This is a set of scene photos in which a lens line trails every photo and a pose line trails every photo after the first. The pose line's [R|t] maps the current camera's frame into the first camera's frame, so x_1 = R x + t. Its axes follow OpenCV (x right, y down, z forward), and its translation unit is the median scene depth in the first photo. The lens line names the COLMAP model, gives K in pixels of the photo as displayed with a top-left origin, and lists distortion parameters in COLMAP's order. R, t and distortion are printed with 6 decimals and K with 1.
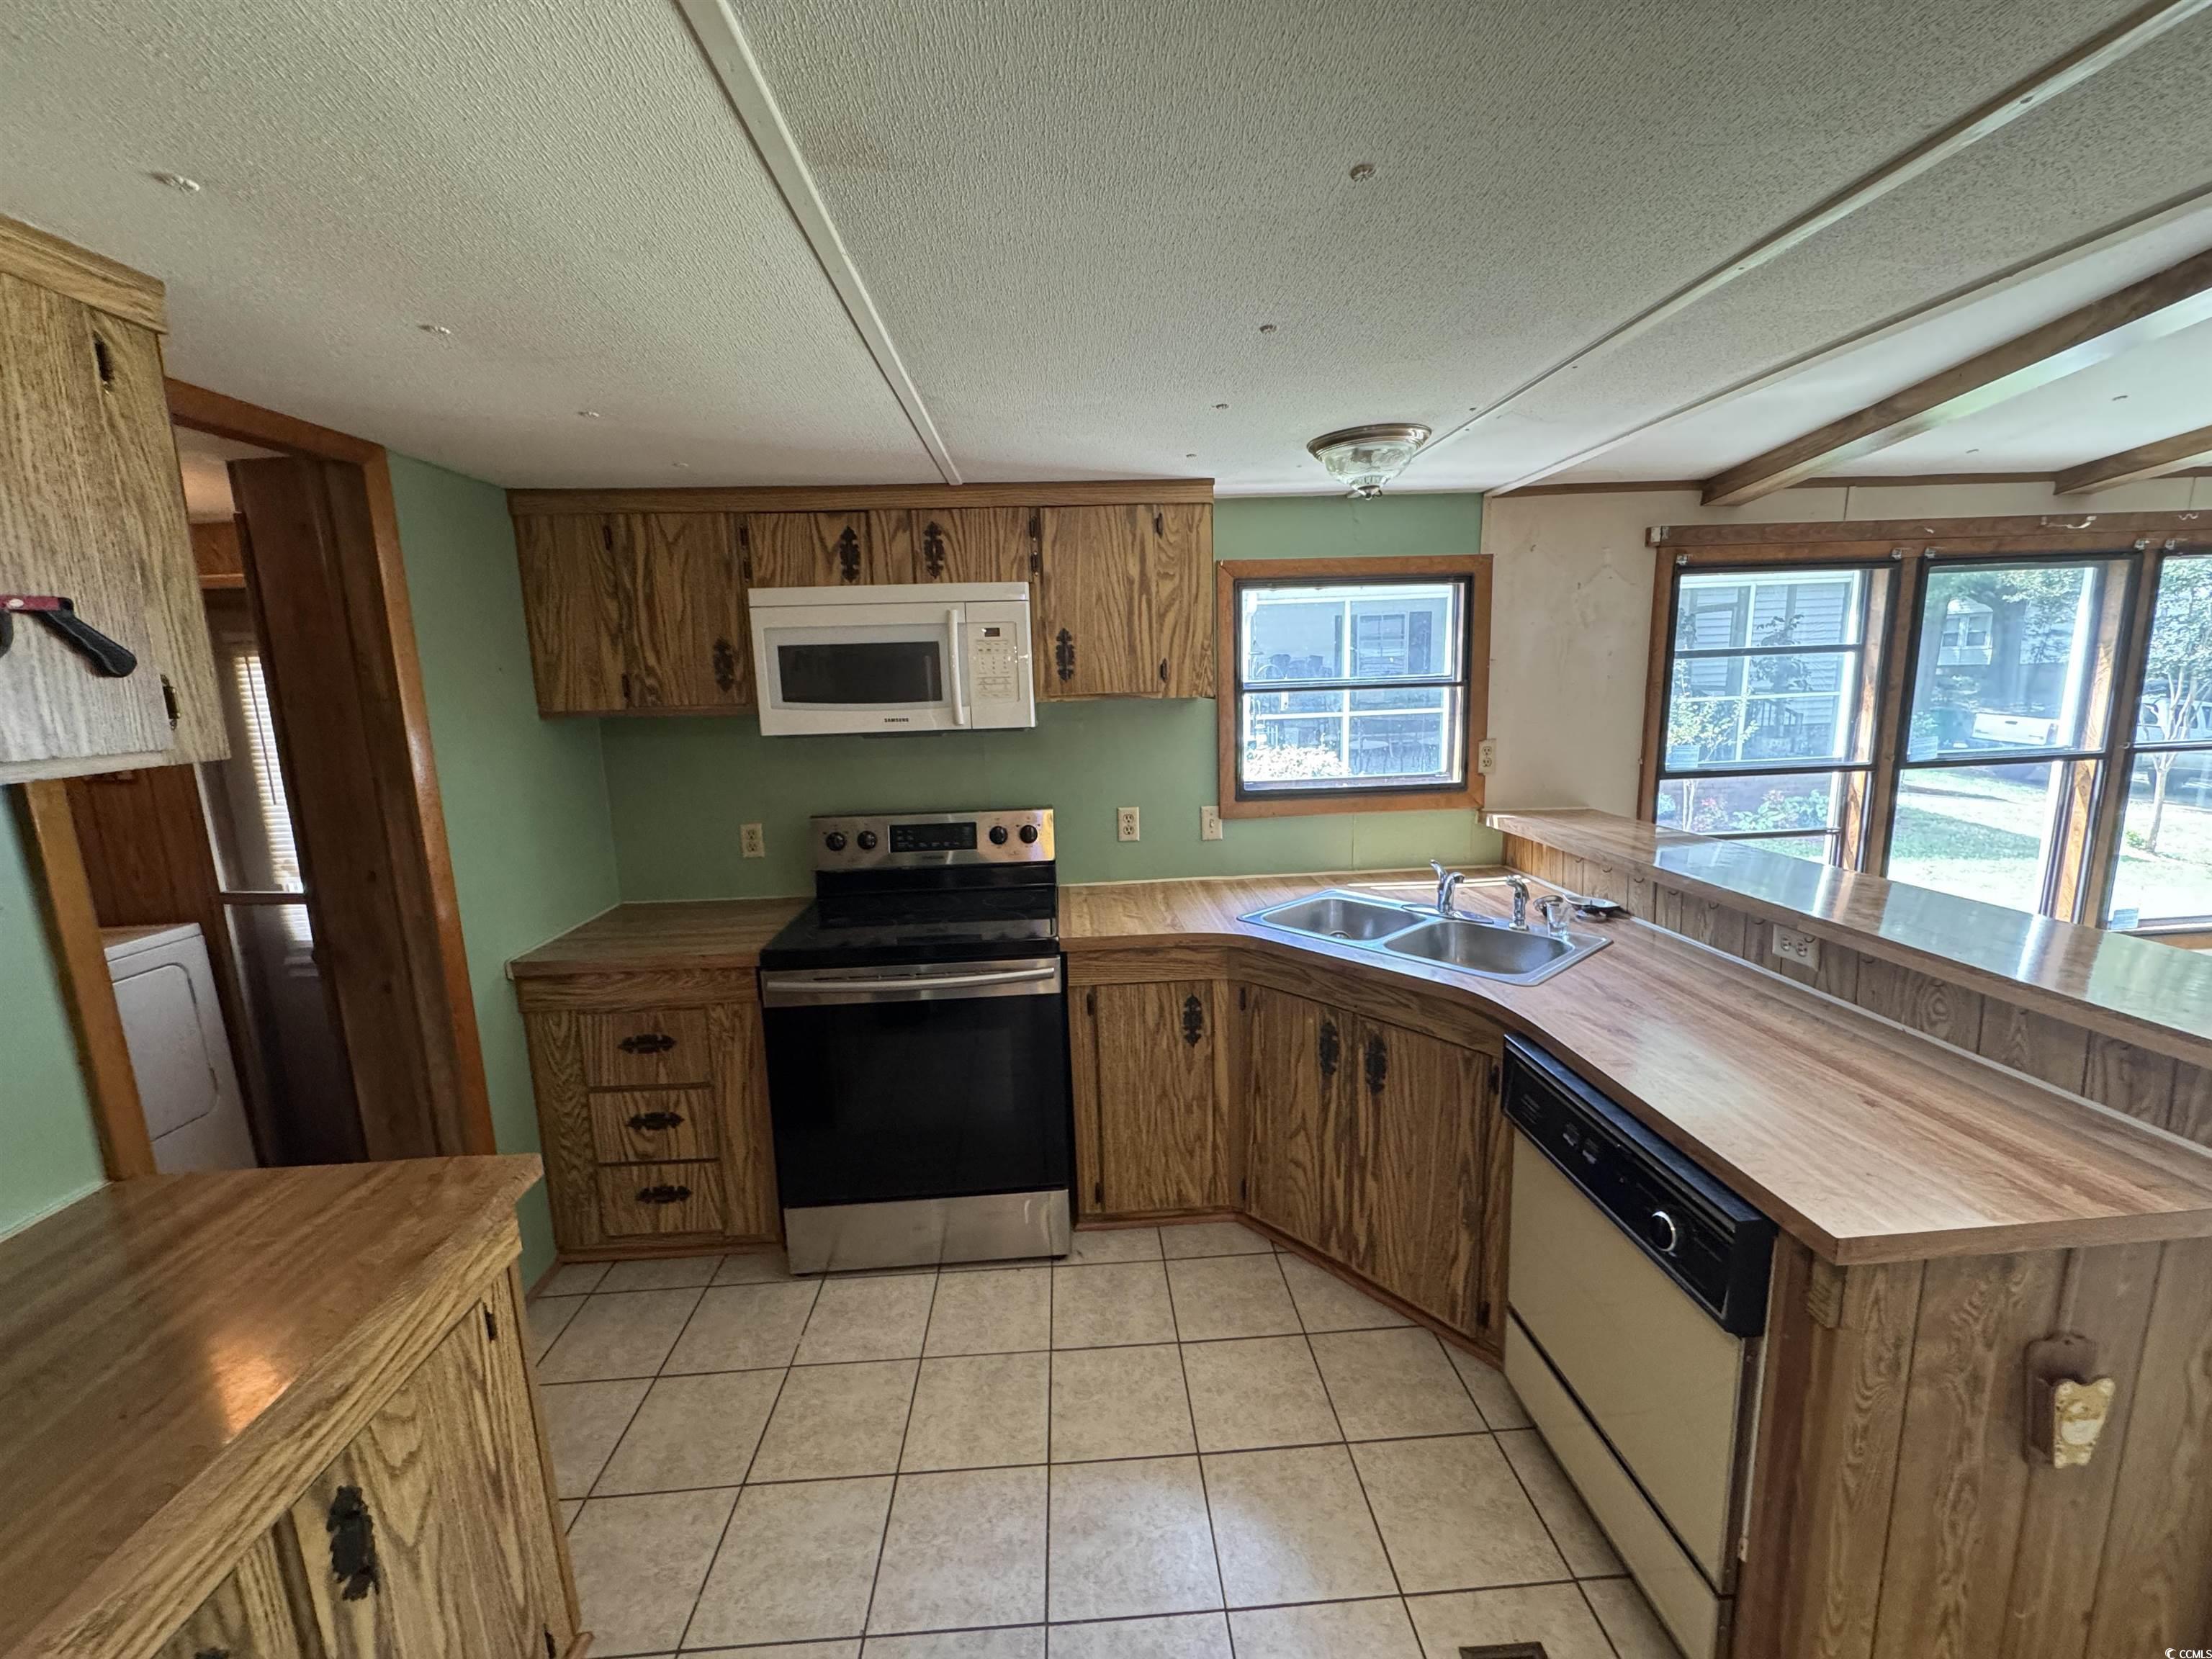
lens RADIAL K [[873.6, 0, 1101.3], [0, 873.6, 819.7], [0, 0, 1]] dist [-0.001859, 0.000191]
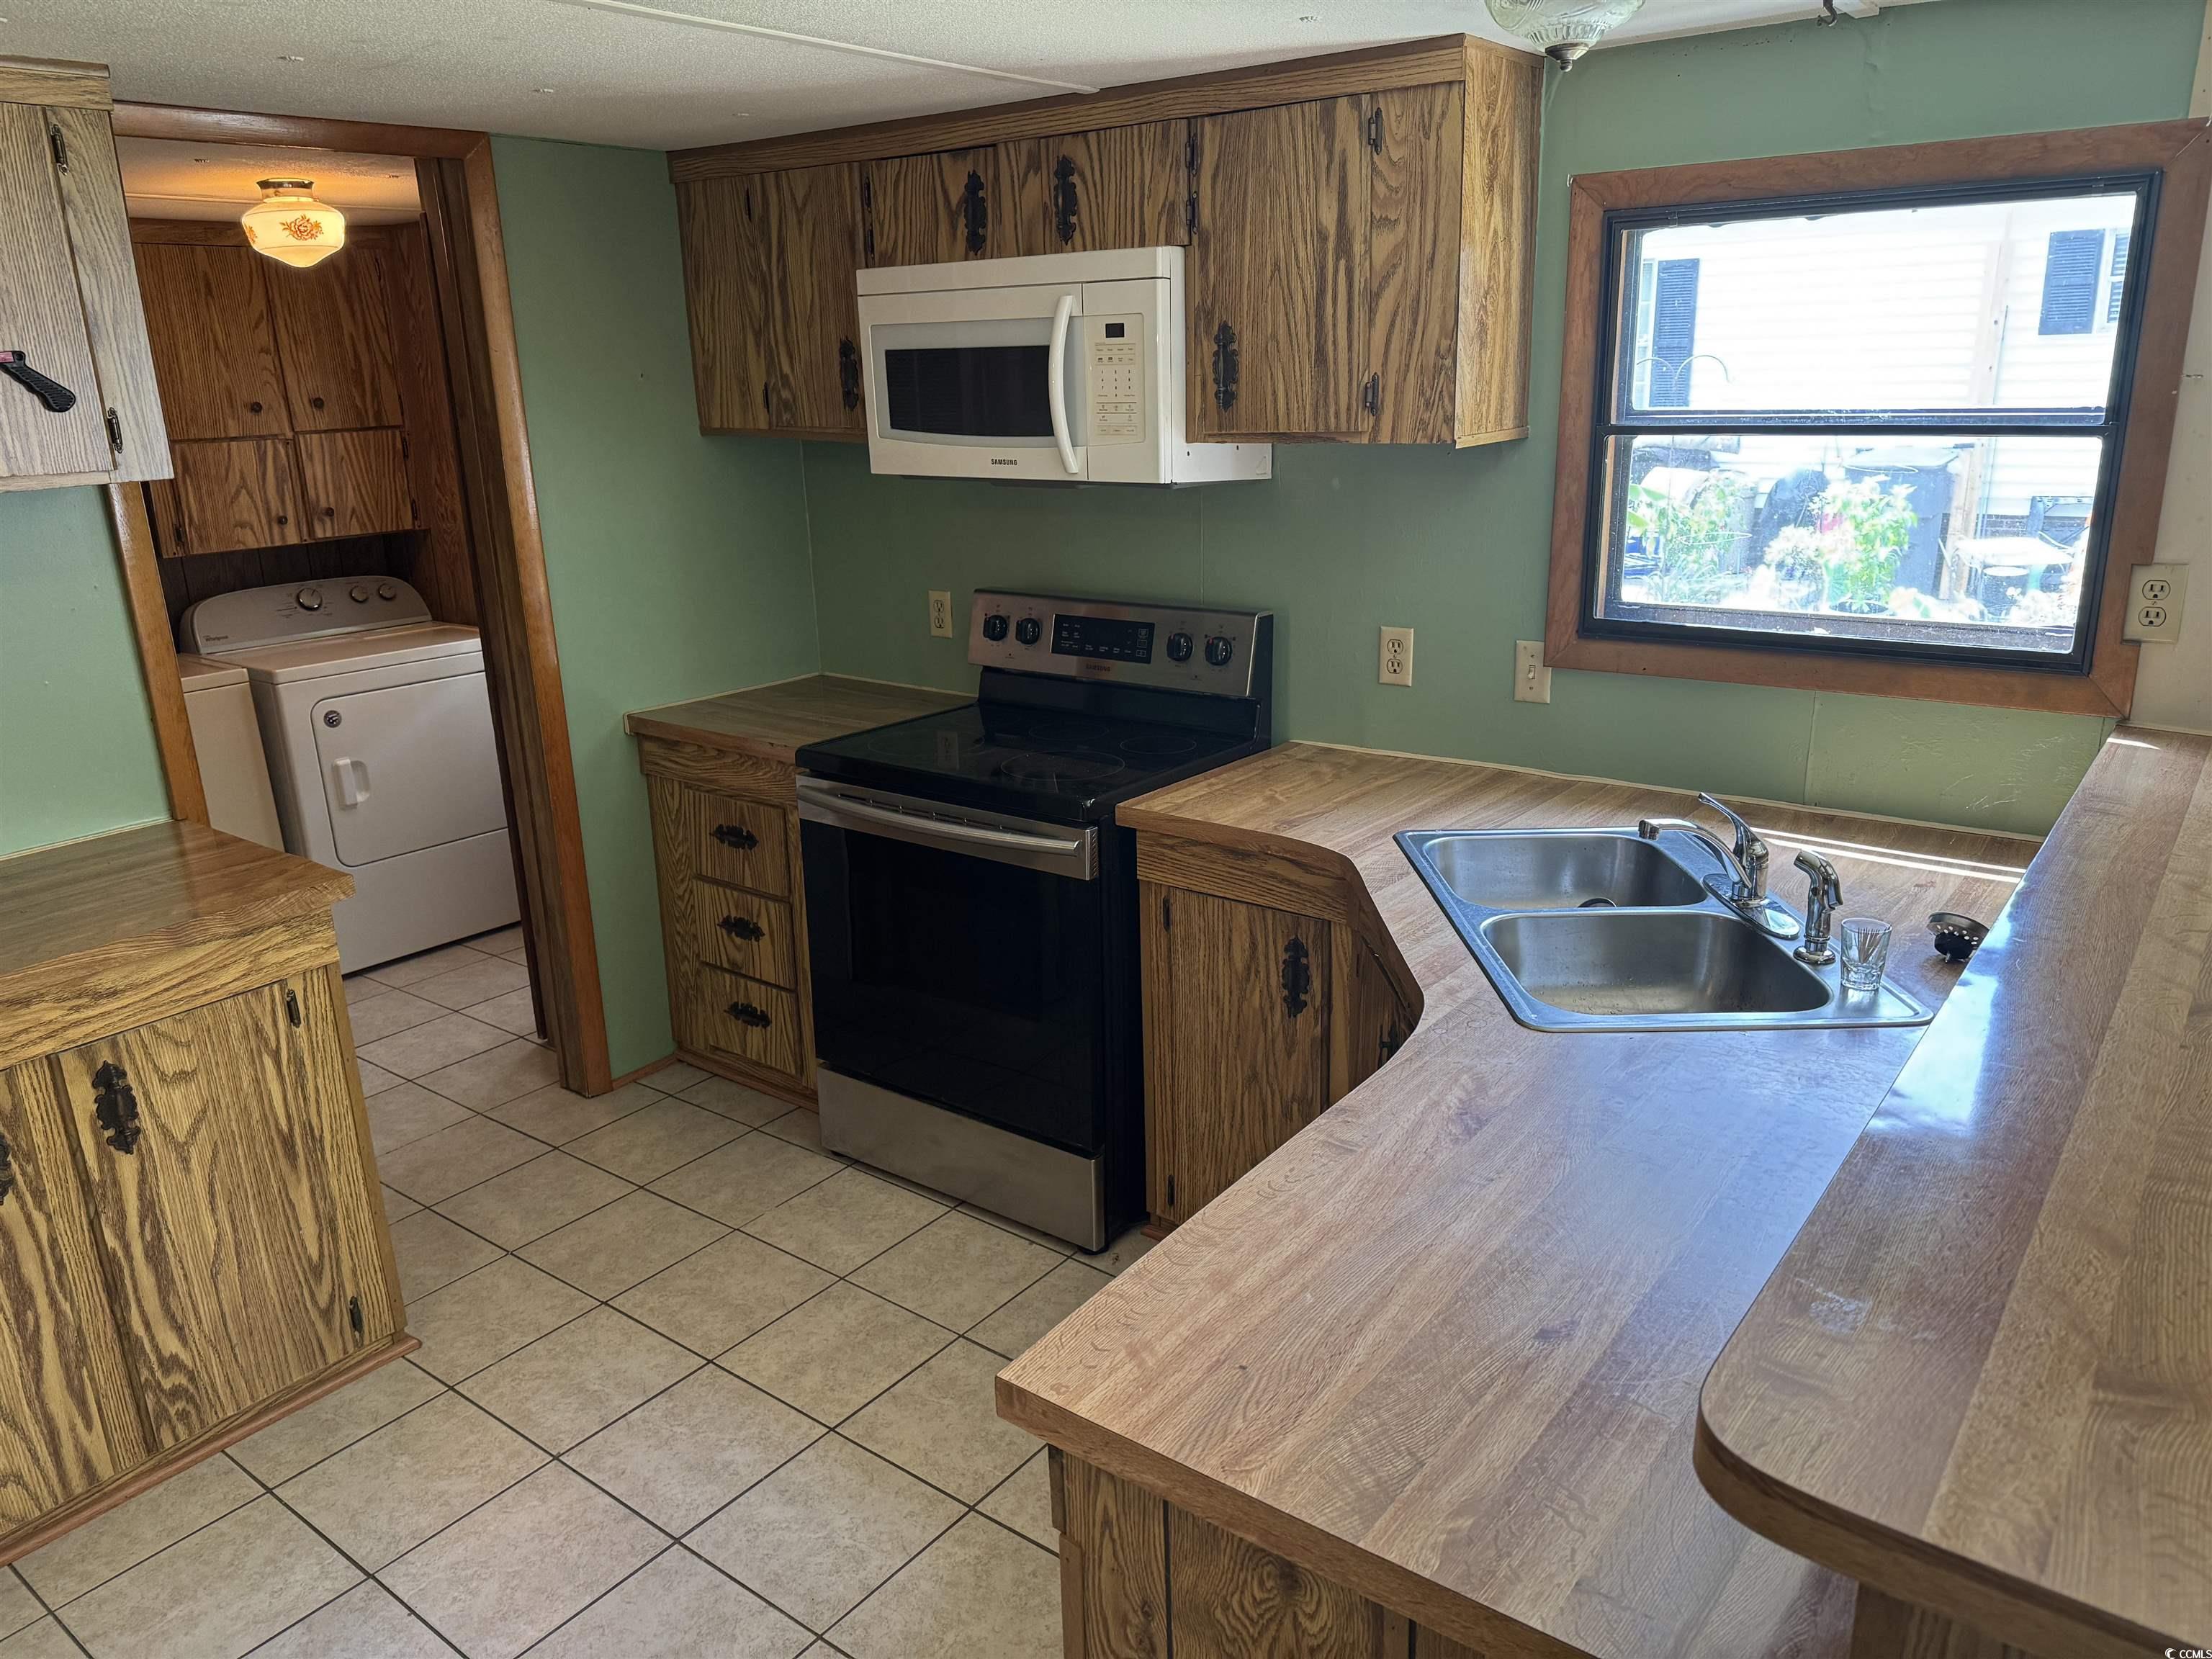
lens RADIAL K [[1552.9, 0, 1111.0], [0, 1552.9, 825.4], [0, 0, 1]] dist [0.100488, -0.108937]
pose [[0.761563, 0.194682, -0.618160, 0.673551], [-0.102760, 0.978023, 0.181417, -0.064741], [0.639893, -0.074638, 0.764831, 0.071832]]
